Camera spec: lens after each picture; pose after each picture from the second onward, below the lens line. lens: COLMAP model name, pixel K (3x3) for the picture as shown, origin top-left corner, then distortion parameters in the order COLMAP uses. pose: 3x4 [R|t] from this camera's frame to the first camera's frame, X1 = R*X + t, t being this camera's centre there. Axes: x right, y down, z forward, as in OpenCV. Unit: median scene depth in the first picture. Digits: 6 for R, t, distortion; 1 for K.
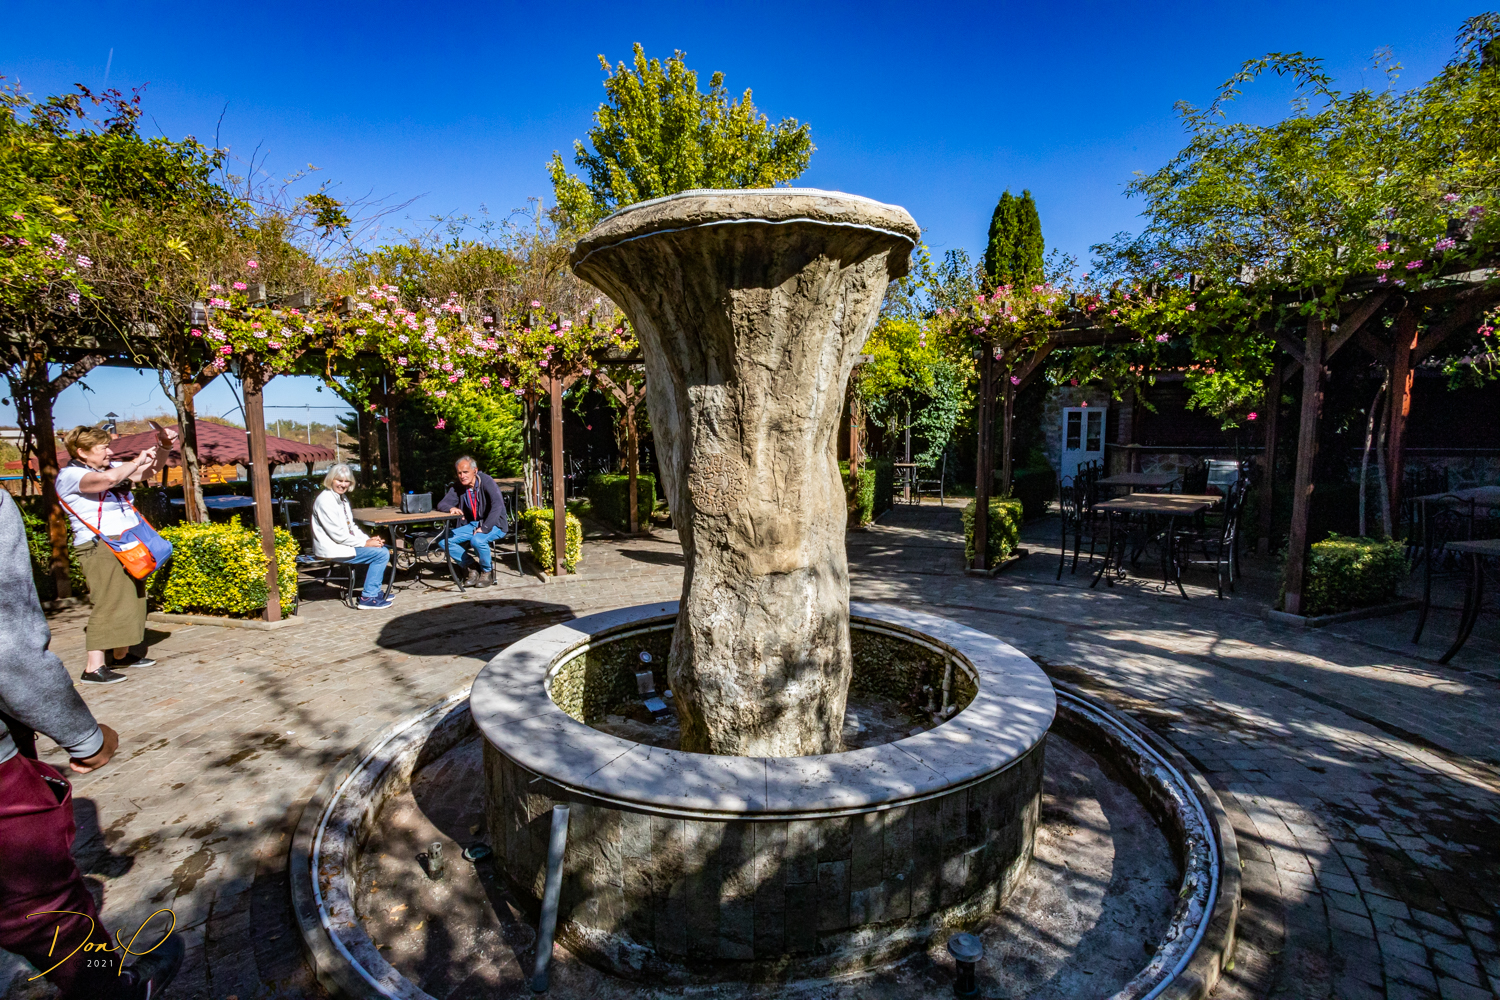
lens RADIAL K [[728.4, 0, 750.0], [0, 728.4, 500.0], [0, 0, 1]] dist [-0.050232, 0.000023]
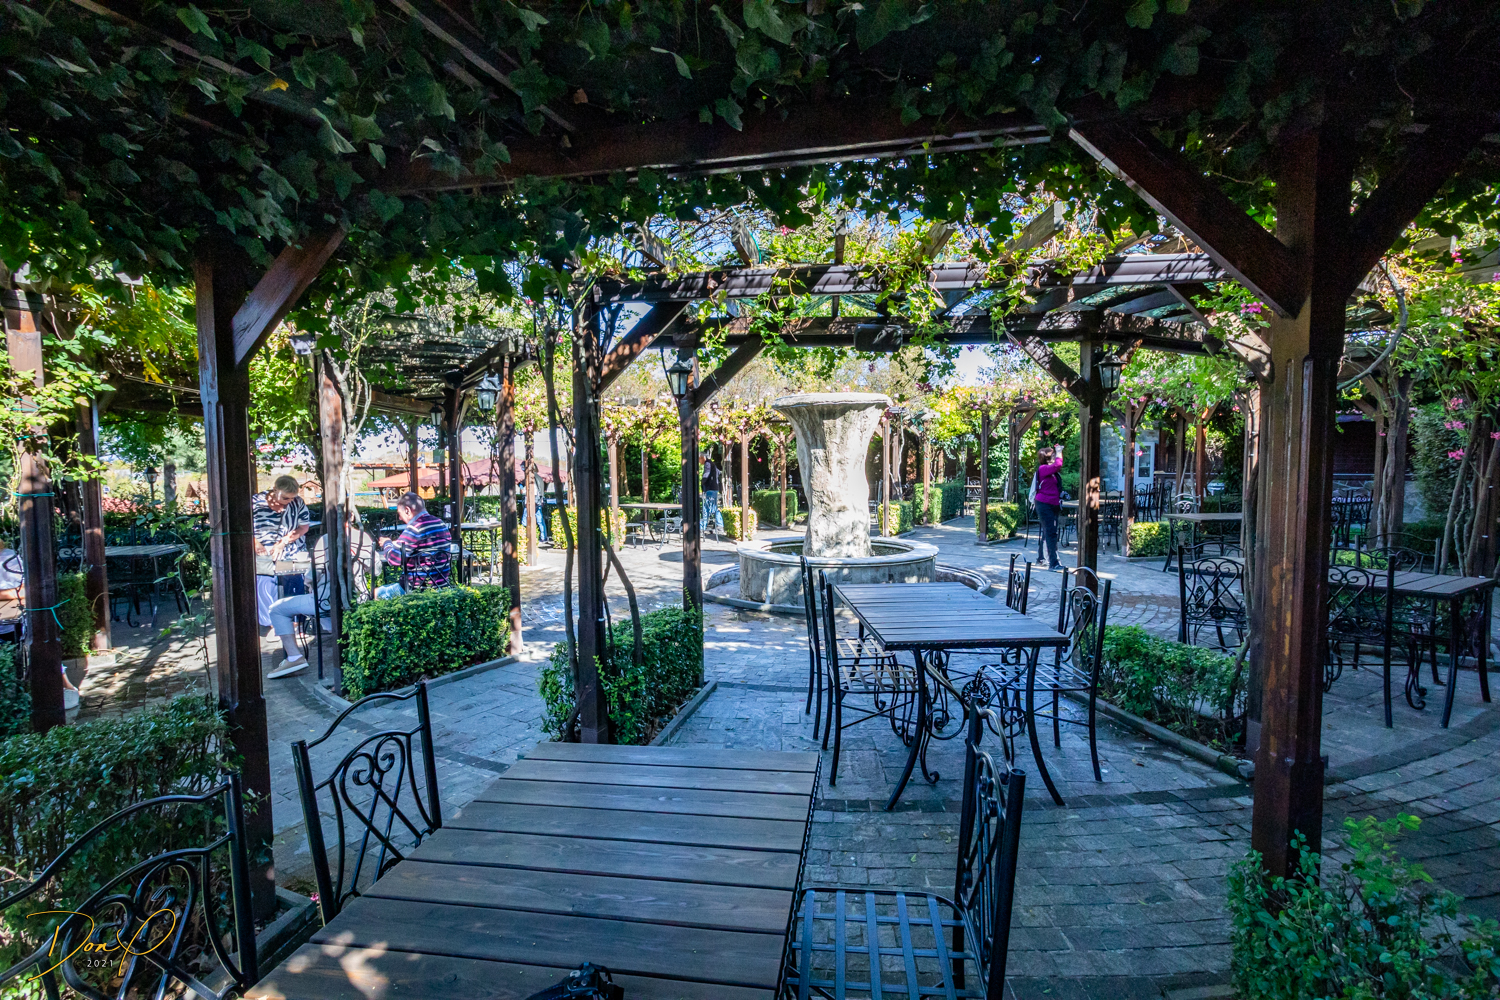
lens RADIAL K [[728.4, 0, 750.0], [0, 728.4, 500.0], [0, 0, 1]] dist [-0.050232, 0.000023]
pose [[0.982078, 0.008580, -0.188280, 0.103775], [-0.016166, 0.999116, -0.038797, 0.078089], [0.187781, 0.041145, 0.981349, -0.877374]]
